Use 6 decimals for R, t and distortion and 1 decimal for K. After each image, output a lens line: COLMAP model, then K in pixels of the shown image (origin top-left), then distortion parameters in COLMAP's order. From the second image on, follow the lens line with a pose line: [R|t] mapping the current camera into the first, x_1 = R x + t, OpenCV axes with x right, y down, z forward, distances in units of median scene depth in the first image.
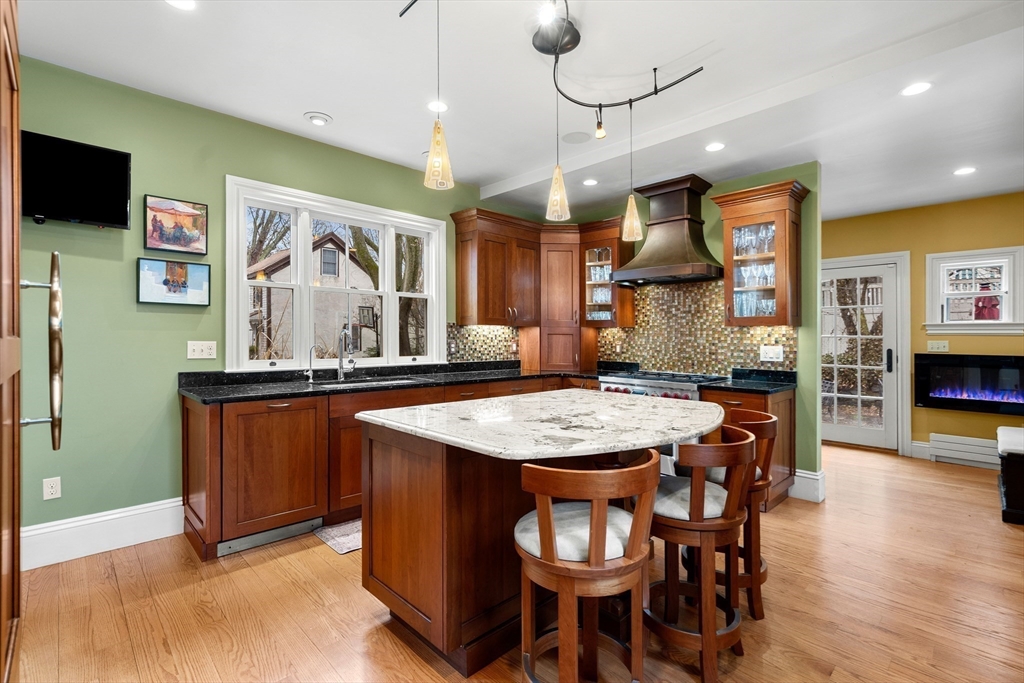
lens RADIAL K [[470.6, 0, 515.0], [0, 470.6, 335.2], [0, 0, 1]] dist [-0.002723, 0.000585]
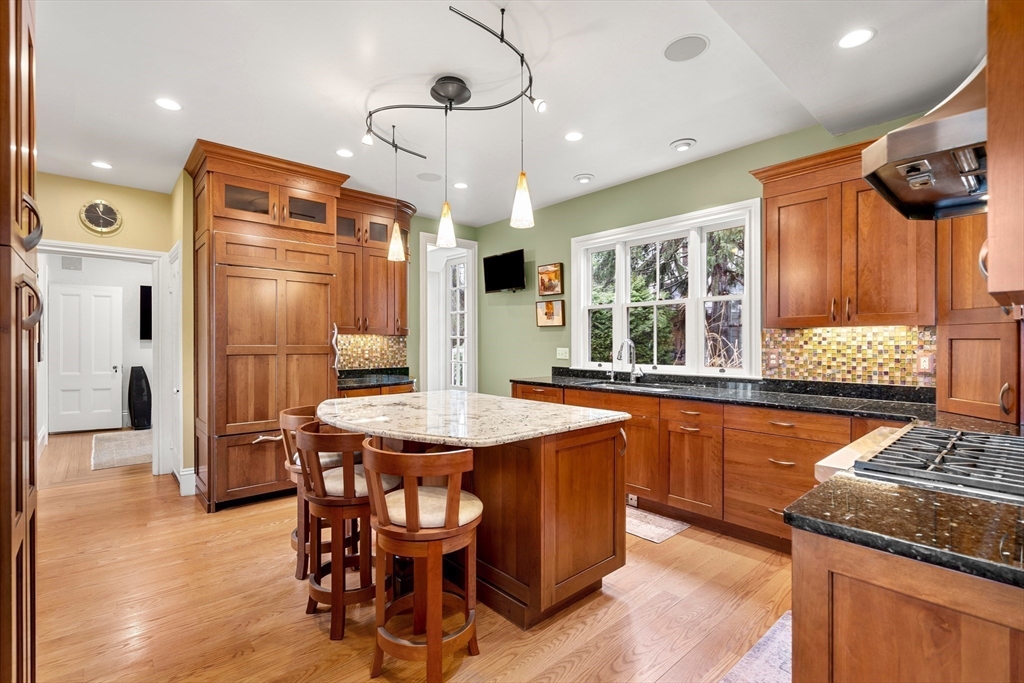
lens RADIAL K [[470.6, 0, 513.2], [0, 470.6, 339.8], [0, 0, 1]] dist [-0.002723, 0.000585]
pose [[-0.025588, -0.013836, -0.999577, 1.048794], [0.002476, 0.999900, -0.013904, 0.007494], [0.999669, -0.002830, -0.025552, 0.976024]]
